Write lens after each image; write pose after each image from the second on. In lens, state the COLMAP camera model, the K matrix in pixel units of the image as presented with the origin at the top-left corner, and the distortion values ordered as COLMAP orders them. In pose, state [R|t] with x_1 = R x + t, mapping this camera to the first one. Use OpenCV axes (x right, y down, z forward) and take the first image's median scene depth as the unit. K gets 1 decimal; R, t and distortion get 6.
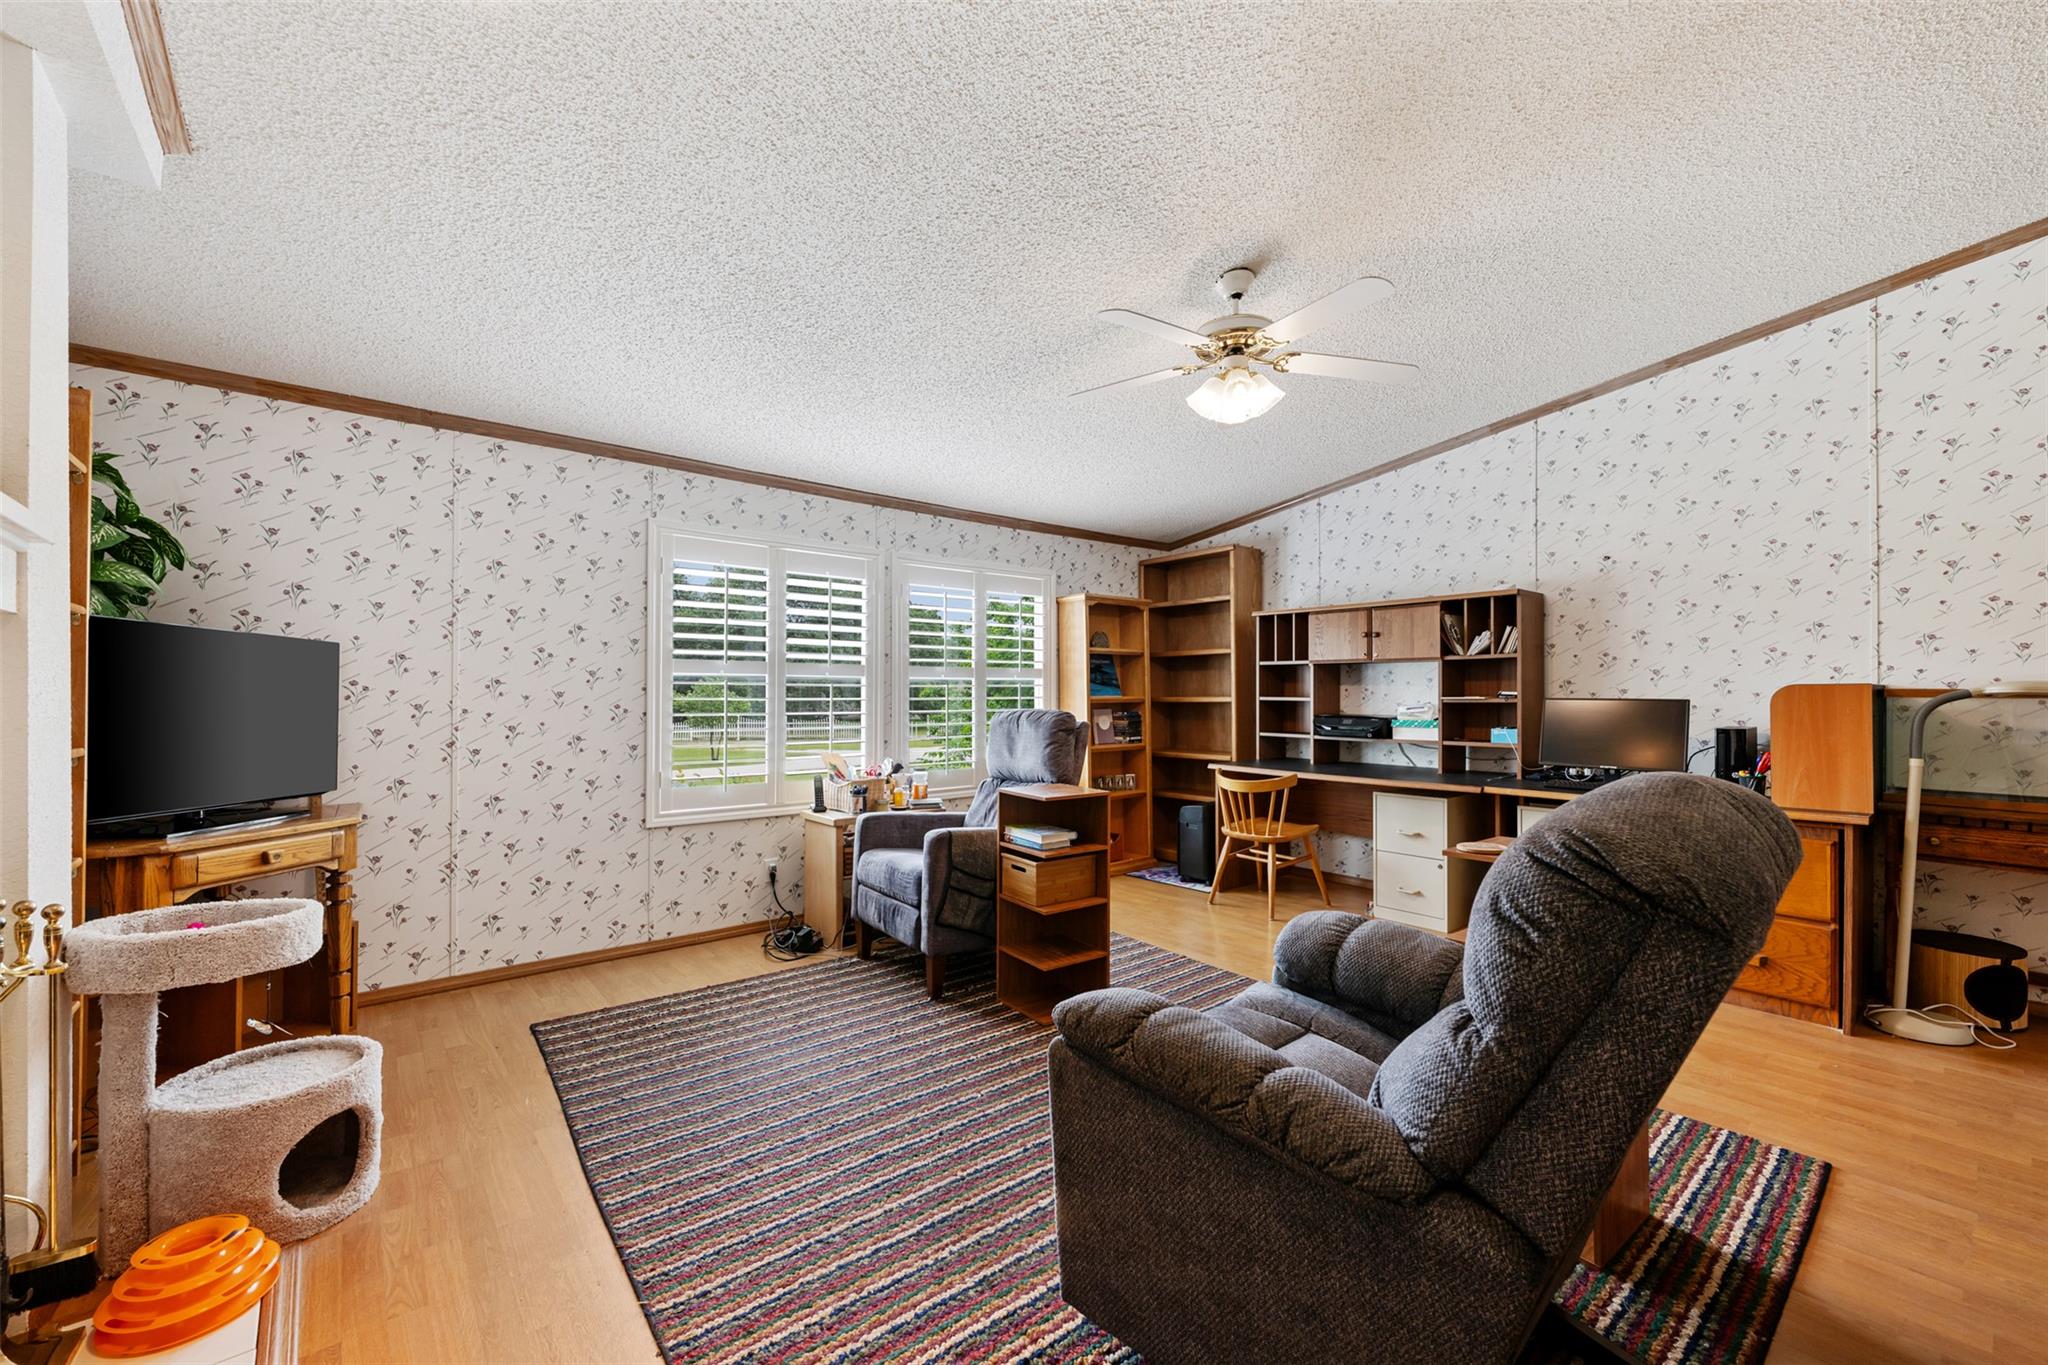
lens RADIAL K [[810.9, 0, 1022.6], [0, 810.9, 686.9], [0, 0, 1]] dist [-0.001507, 0.000108]
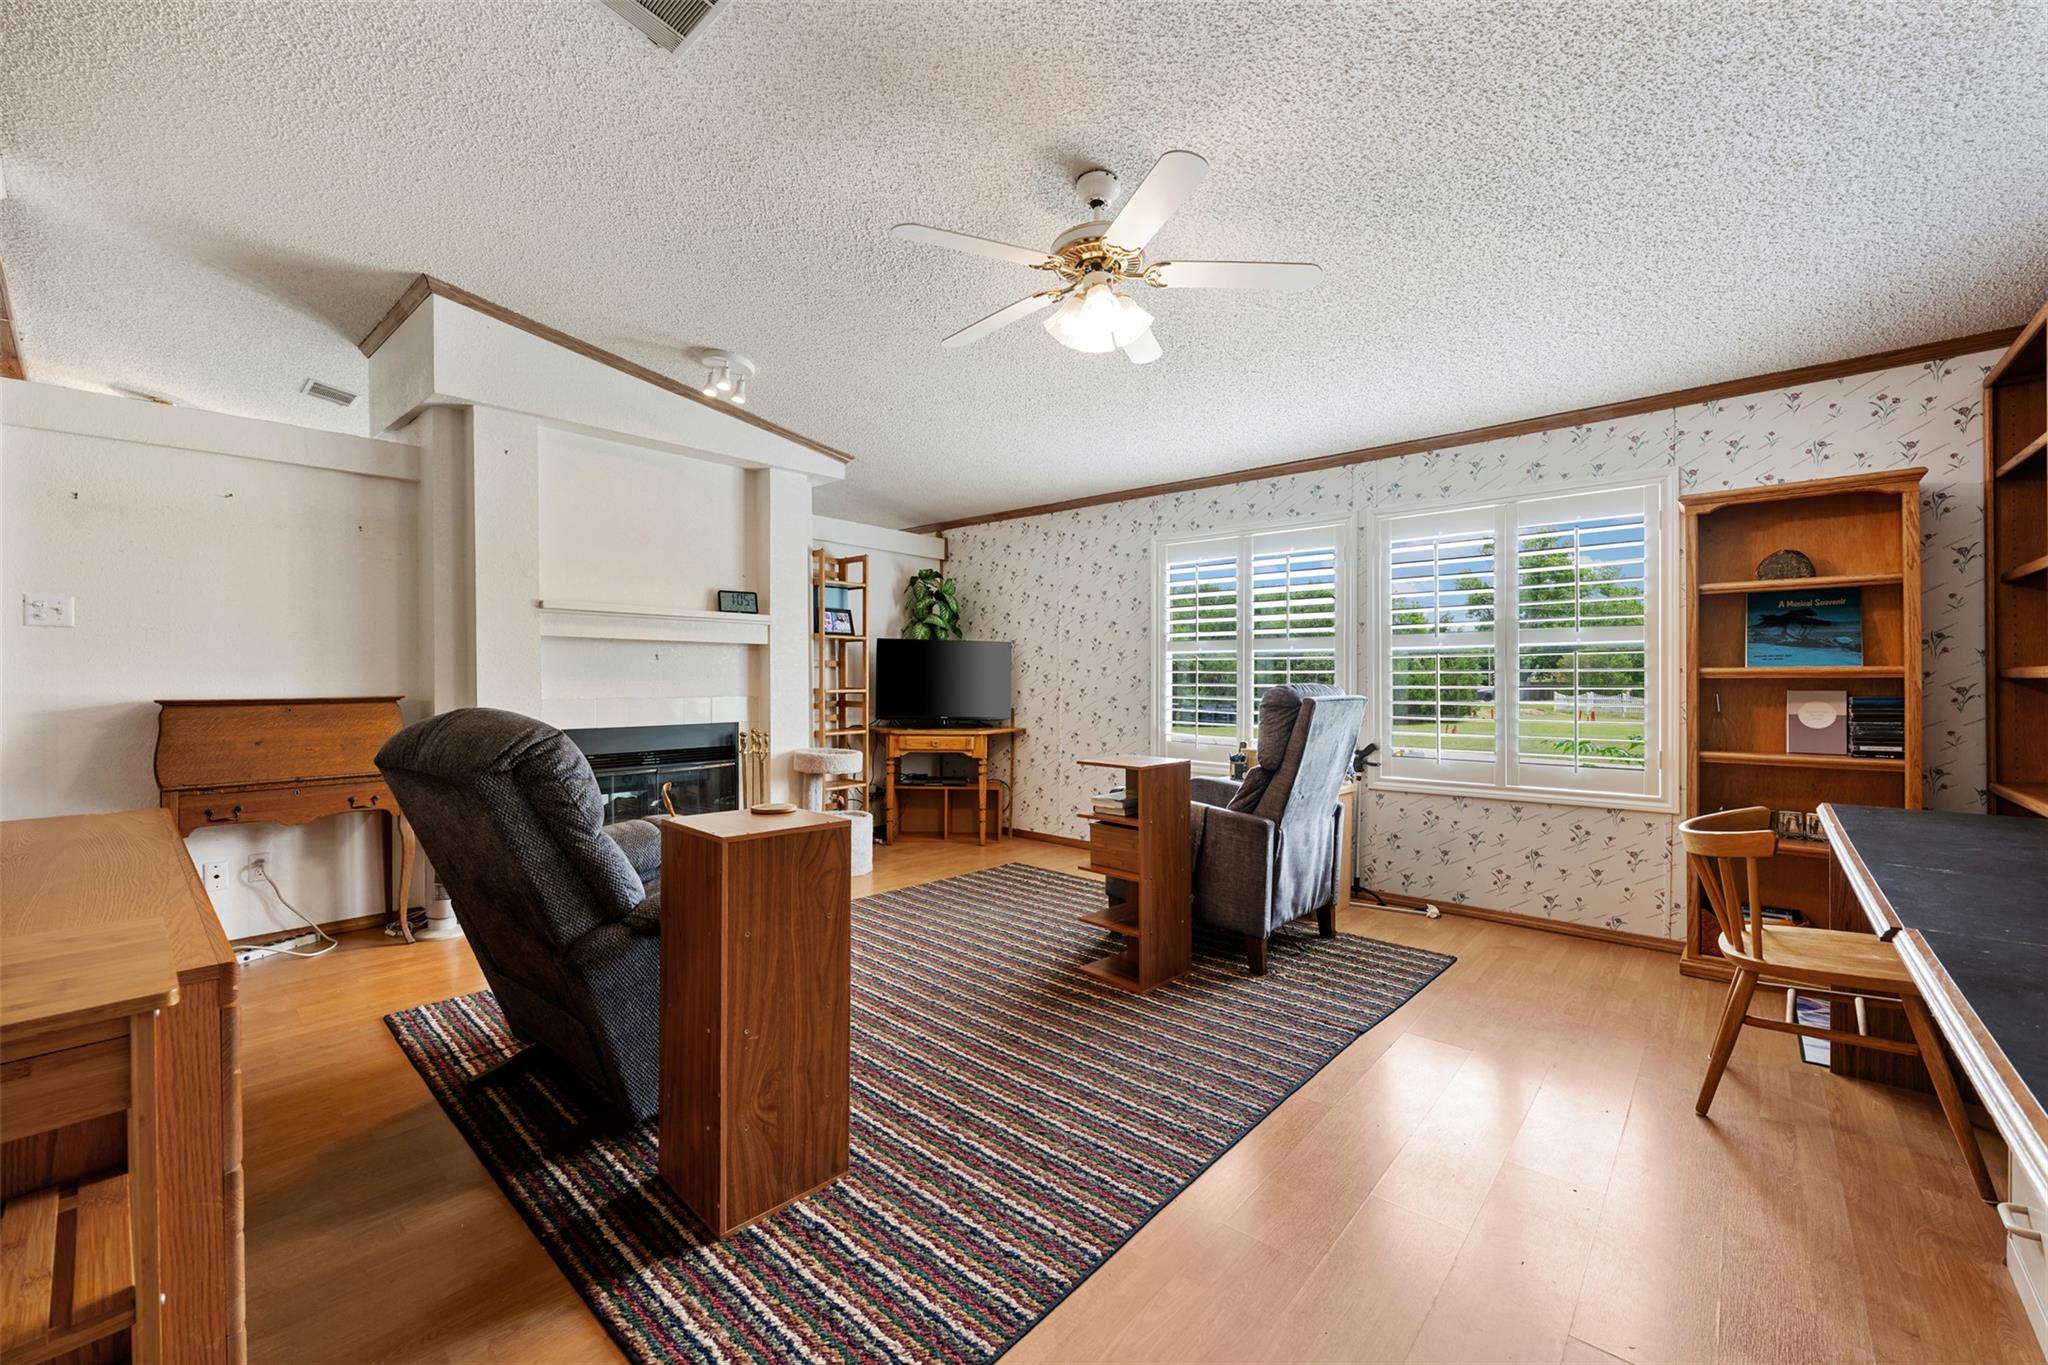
lens RADIAL K [[811.7, 0, 1024.0], [0, 811.7, 682.5], [0, 0, 1]] dist [-0.000928, 0.000076]
pose [[0.153908, 0.011060, -0.988023, 0.972877], [0.011820, 0.999845, 0.013033, 0.014494], [0.988015, -0.013684, 0.153753, 0.685543]]
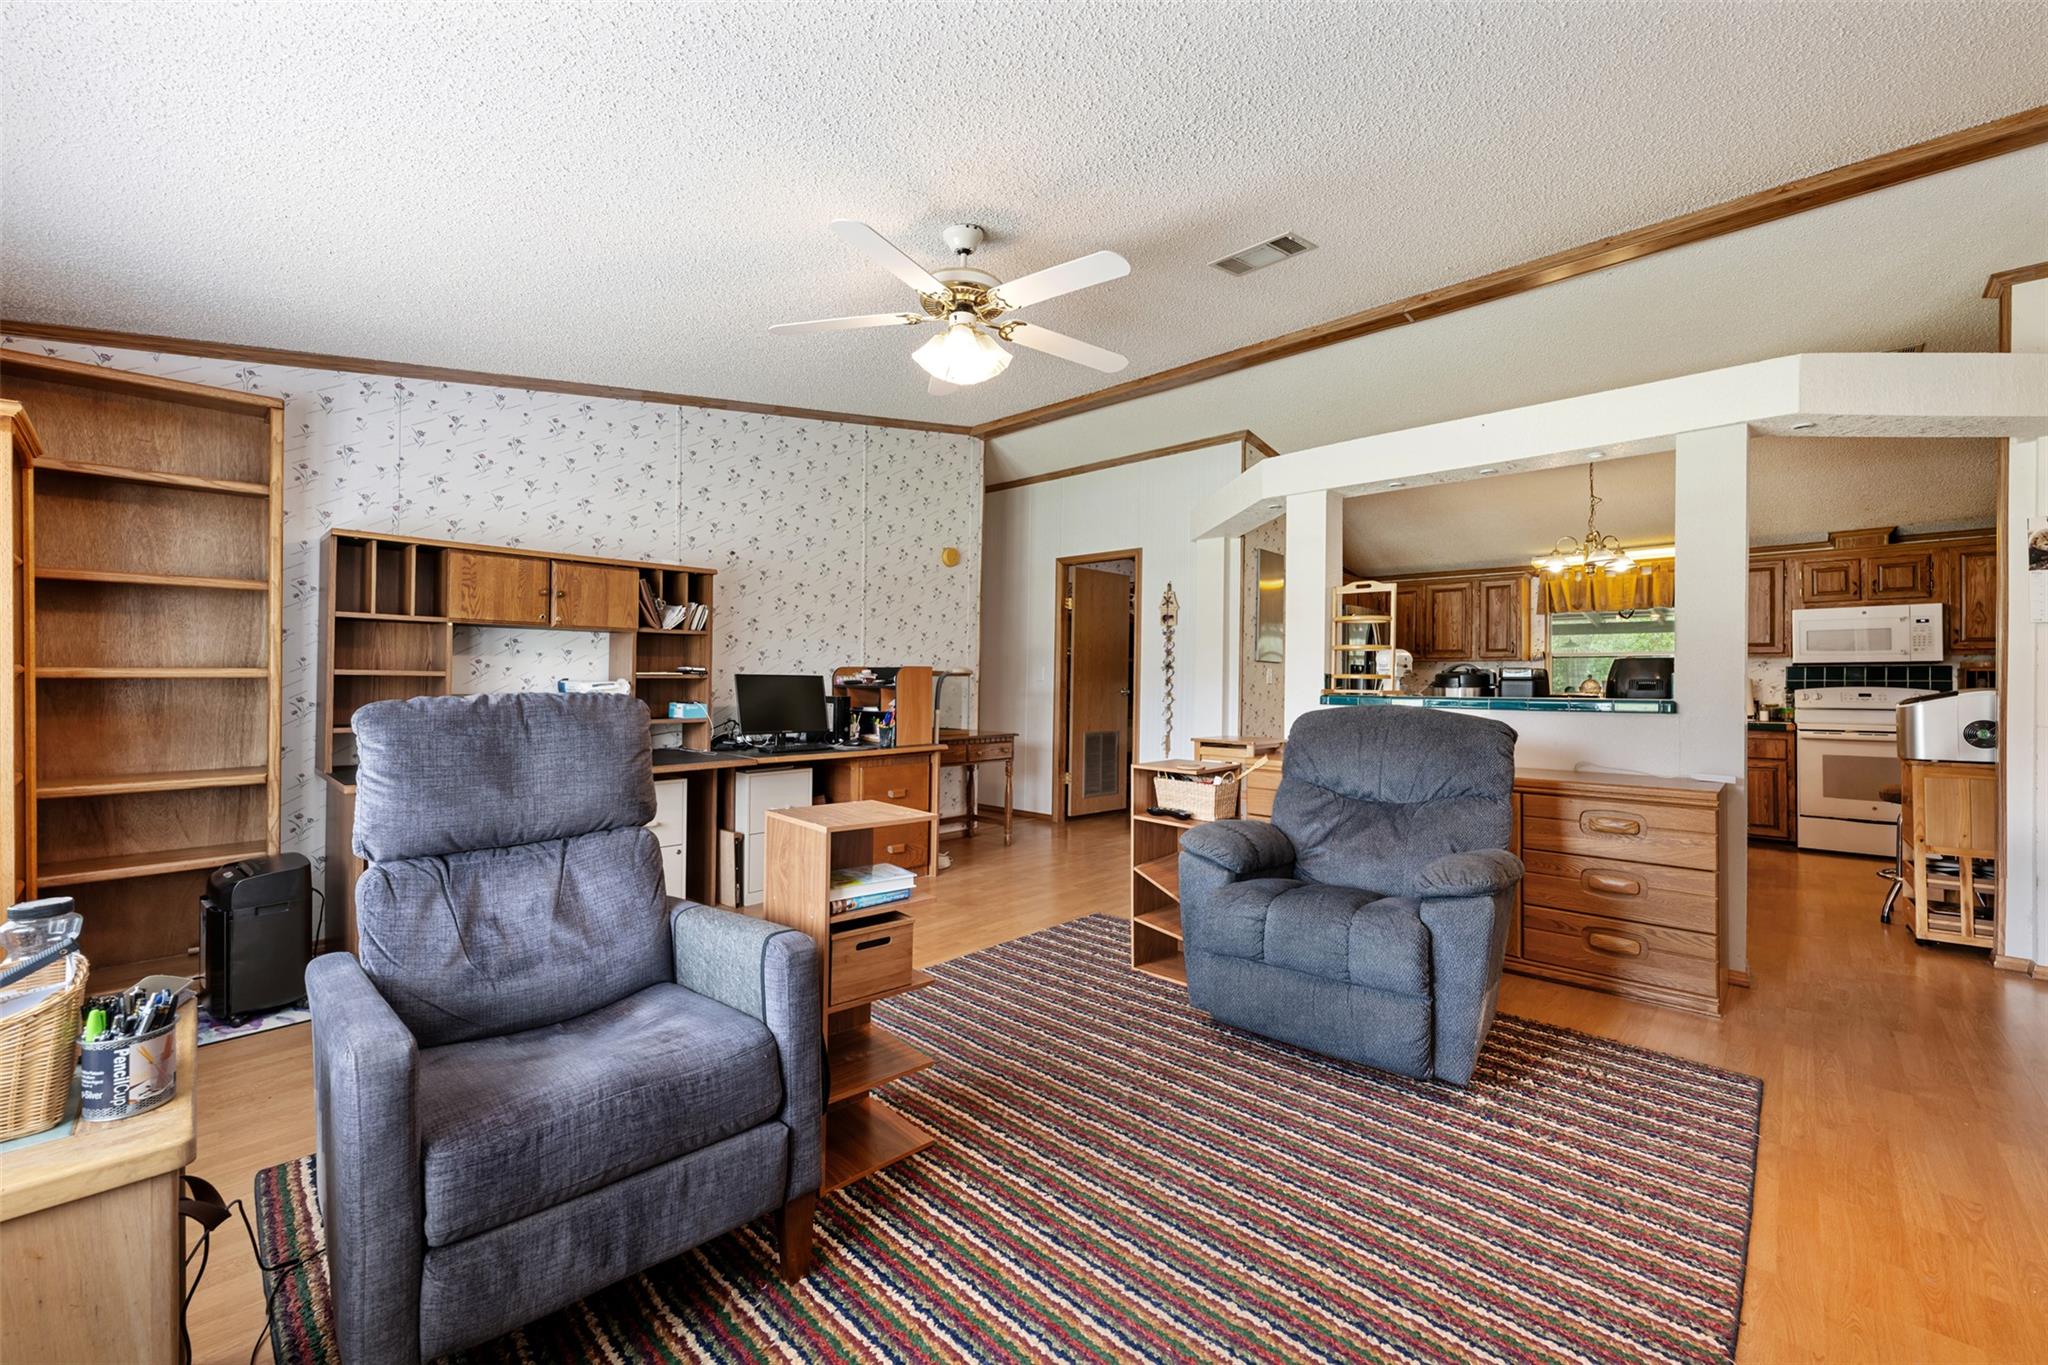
lens RADIAL K [[821.9, 0, 1027.1], [0, 821.9, 661.5], [0, 0, 1]] dist [0.000670, 0.000048]
pose [[-0.125526, 0.019950, 0.991890, -0.614878], [-0.018859, 0.999569, -0.022491, 0.017489], [-0.991911, -0.021529, -0.125095, 0.909980]]
